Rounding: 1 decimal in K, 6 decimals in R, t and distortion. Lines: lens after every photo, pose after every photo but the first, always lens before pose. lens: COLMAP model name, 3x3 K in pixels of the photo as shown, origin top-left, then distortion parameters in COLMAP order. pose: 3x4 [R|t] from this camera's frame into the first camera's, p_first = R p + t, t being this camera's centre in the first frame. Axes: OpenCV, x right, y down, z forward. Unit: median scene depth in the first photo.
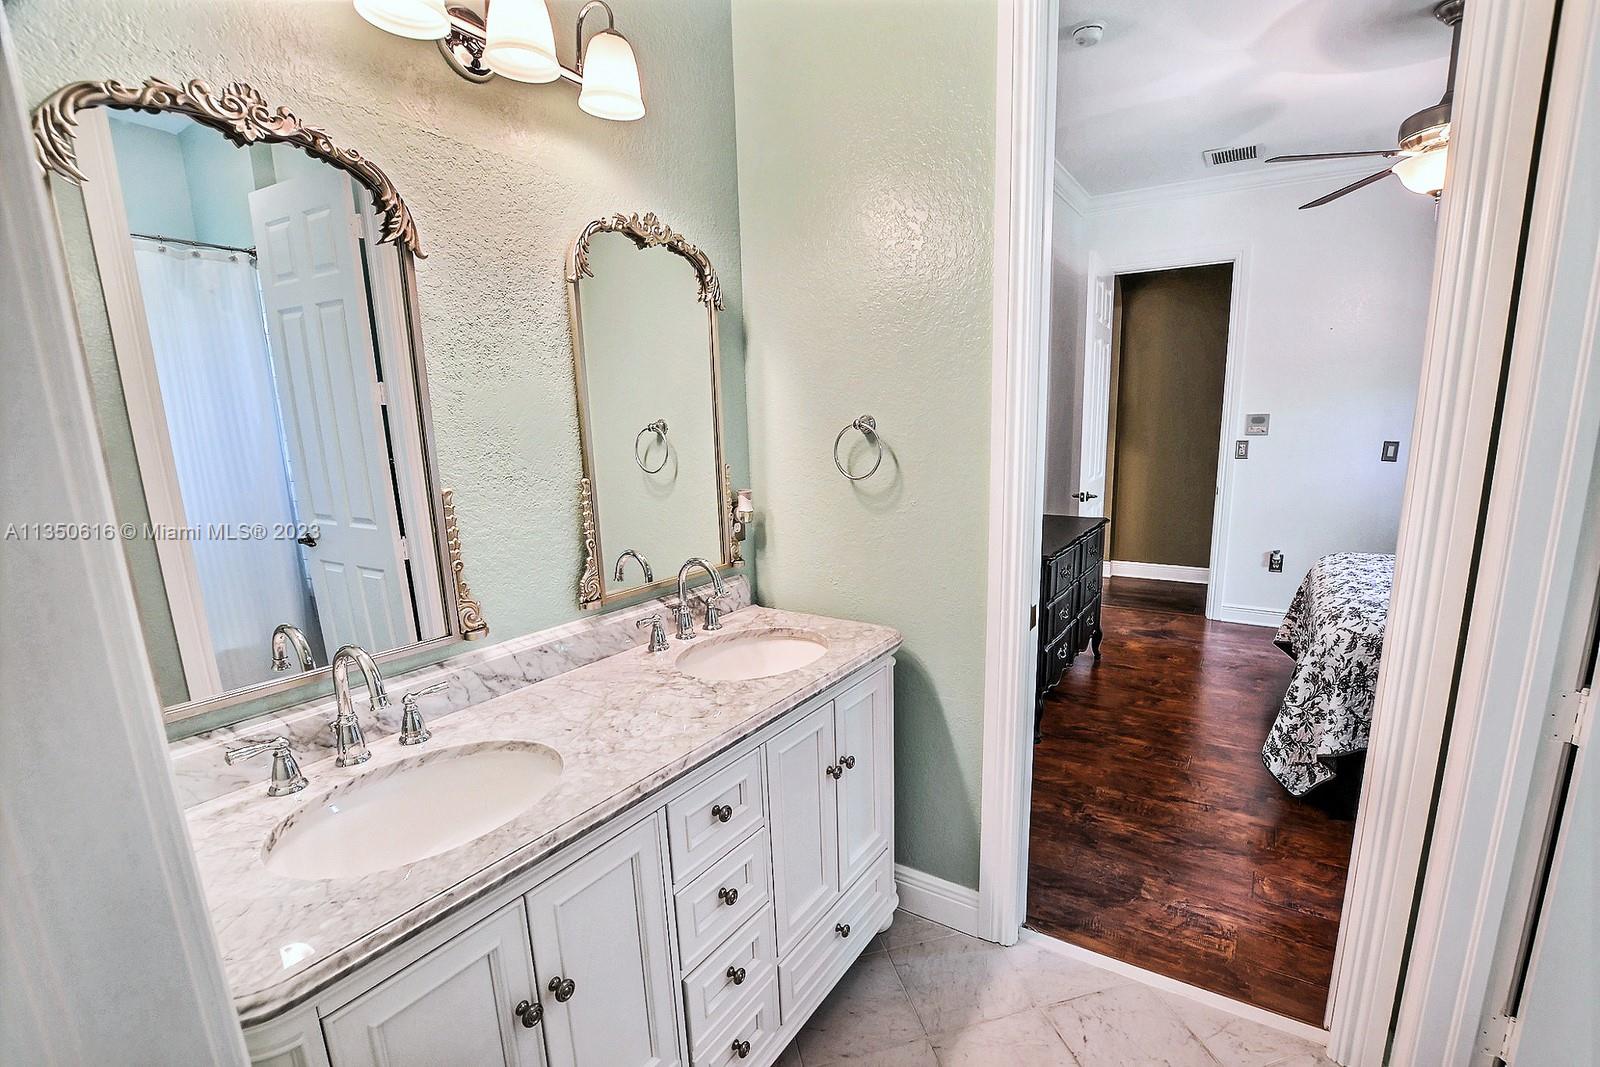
lens RADIAL K [[715.4, 0, 808.5], [0, 715.4, 555.1], [0, 0, 1]] dist [0.001720, 0.000731]
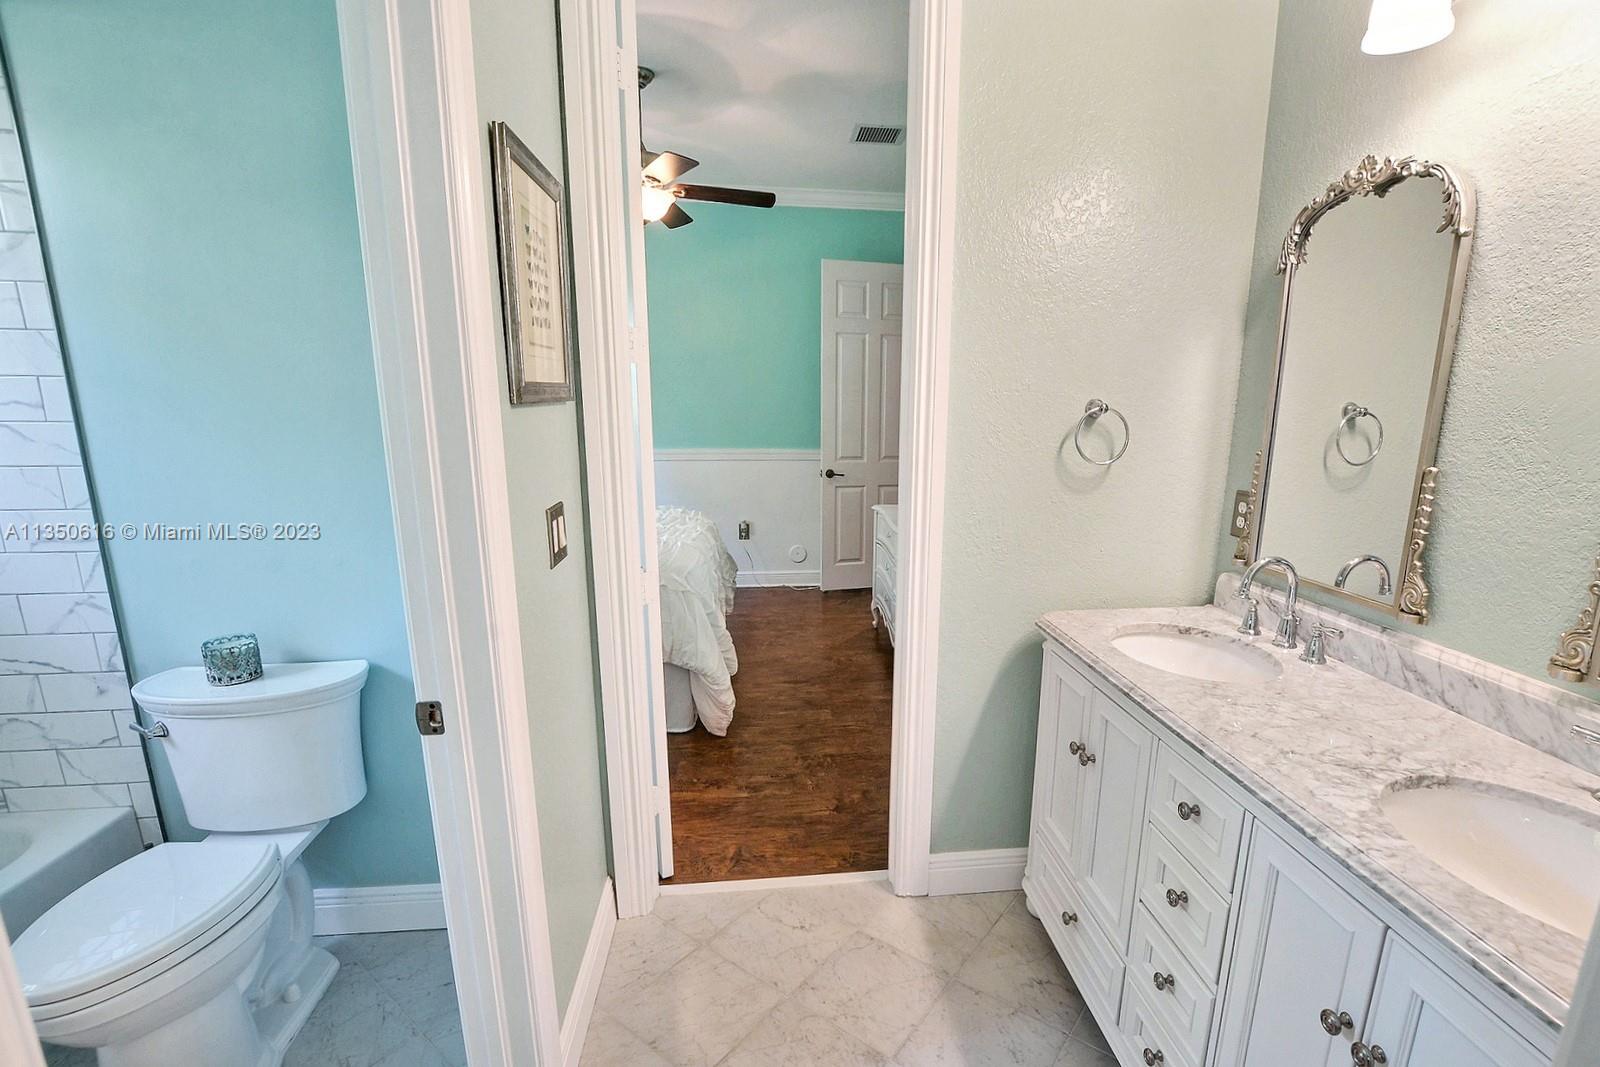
lens RADIAL K [[715.4, 0, 808.5], [0, 715.4, 555.1], [0, 0, 1]] dist [0.001720, 0.000731]
pose [[-0.790008, 0.142291, -0.596357, 0.743795], [-0.102737, 0.928217, 0.357572, -0.230790], [0.604428, 0.343752, -0.718680, 1.161239]]
